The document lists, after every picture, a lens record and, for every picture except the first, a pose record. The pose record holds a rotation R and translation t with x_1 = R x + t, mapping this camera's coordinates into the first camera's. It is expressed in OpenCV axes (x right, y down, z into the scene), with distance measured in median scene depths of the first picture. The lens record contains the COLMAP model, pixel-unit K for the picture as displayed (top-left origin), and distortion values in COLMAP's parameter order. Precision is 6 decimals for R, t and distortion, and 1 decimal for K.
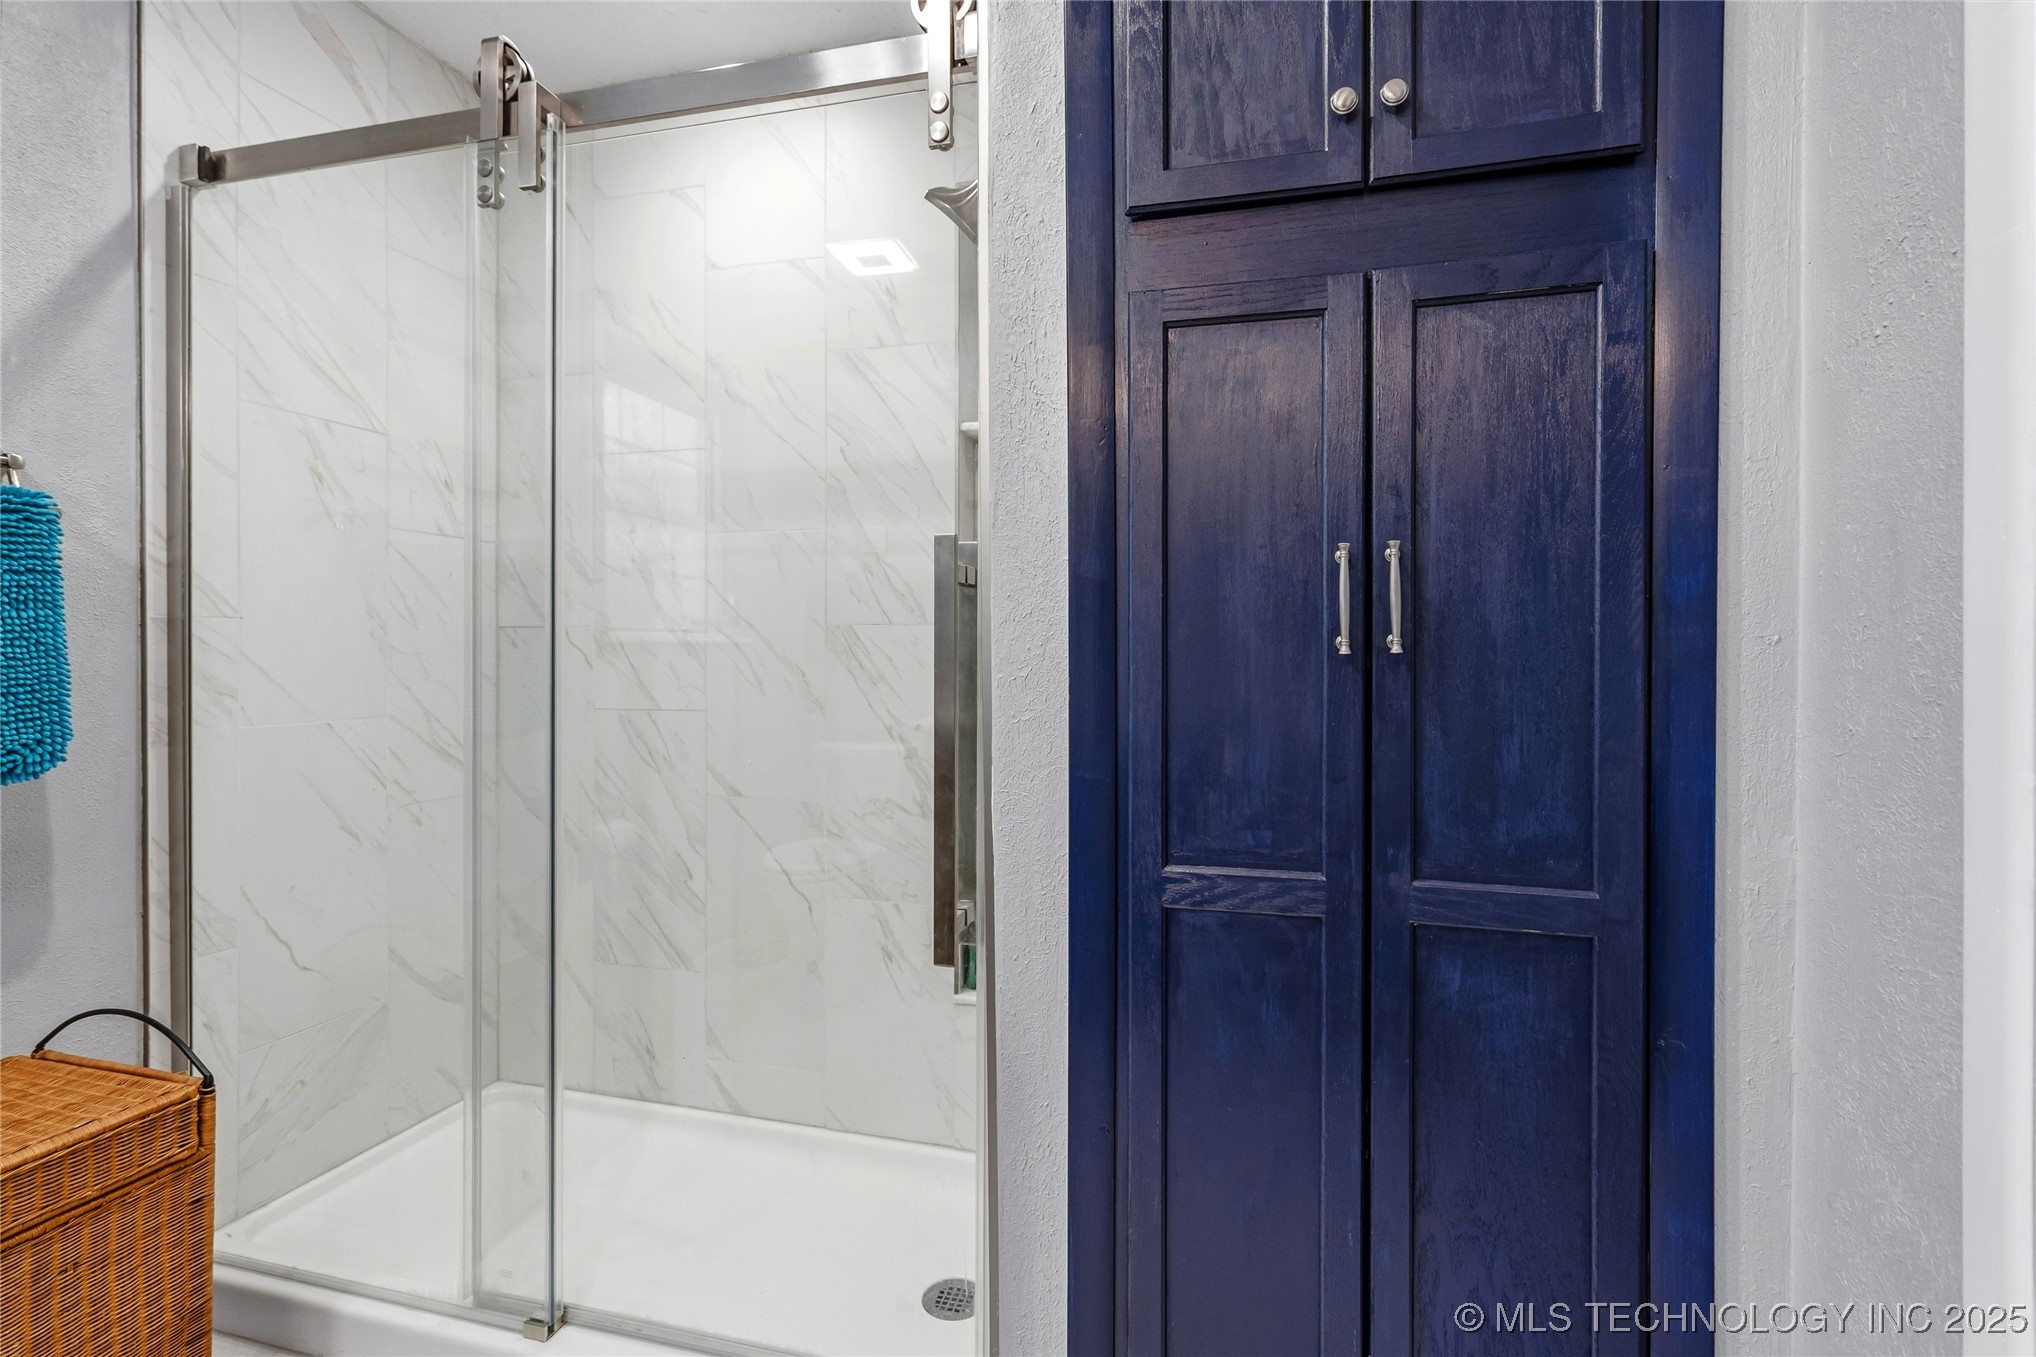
lens RADIAL K [[946.5, 0, 1015.6], [0, 946.5, 662.7], [0, 0, 1]] dist [-0.000781, 0.001464]
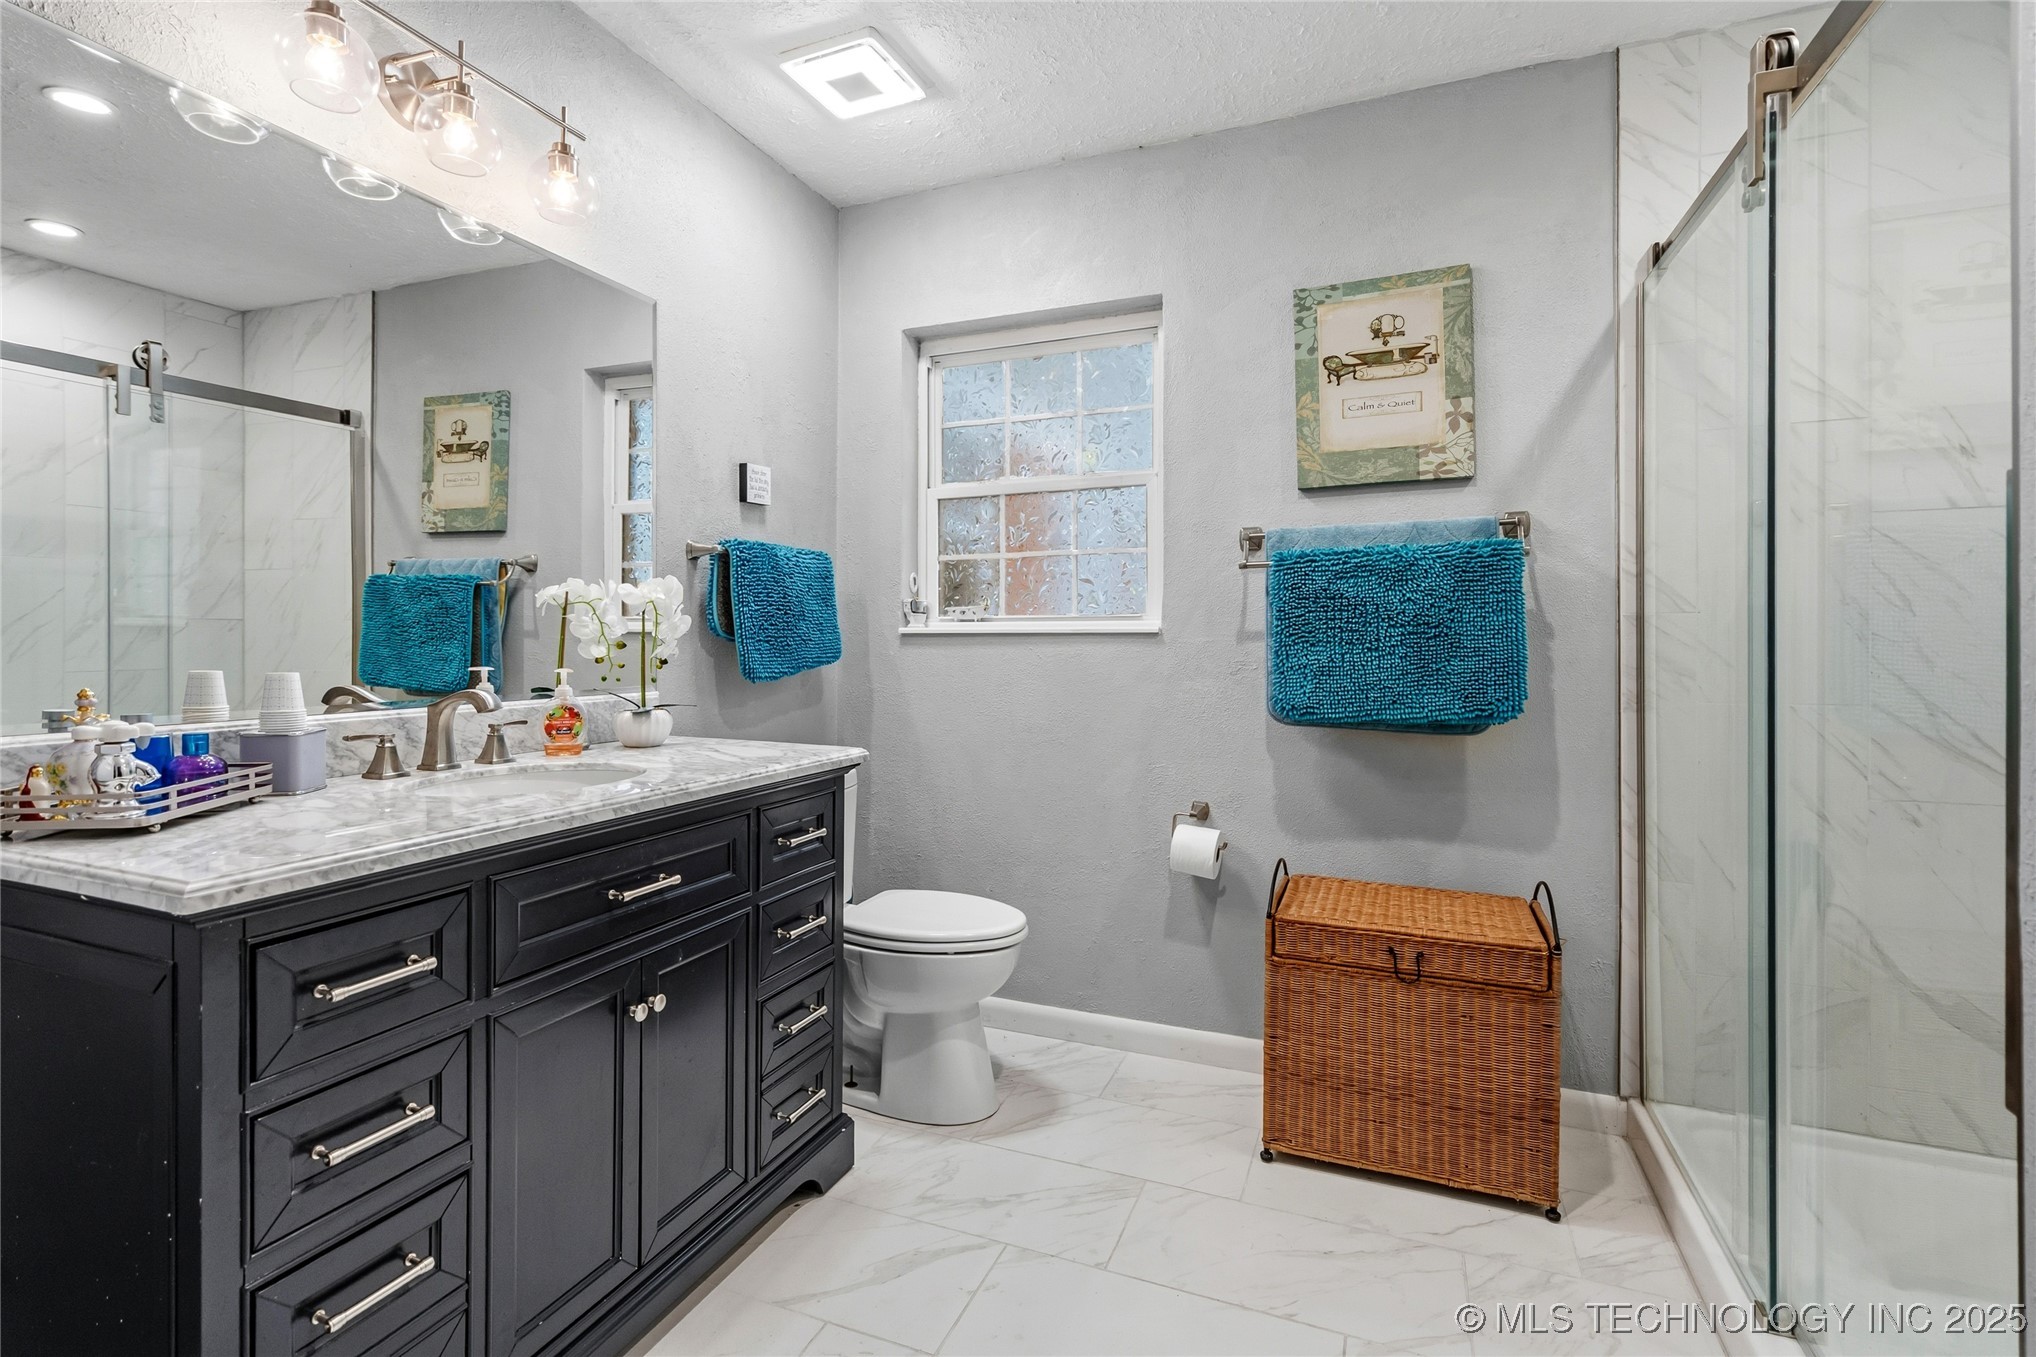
lens RADIAL K [[946.5, 0, 1011.3], [0, 946.5, 666.7], [0, 0, 1]] dist [-0.000781, 0.001464]
pose [[-0.124360, 0.024018, -0.991946, 0.532358], [-0.004777, 0.999681, 0.024805, -0.004189], [0.992226, 0.007823, -0.124205, 0.307259]]
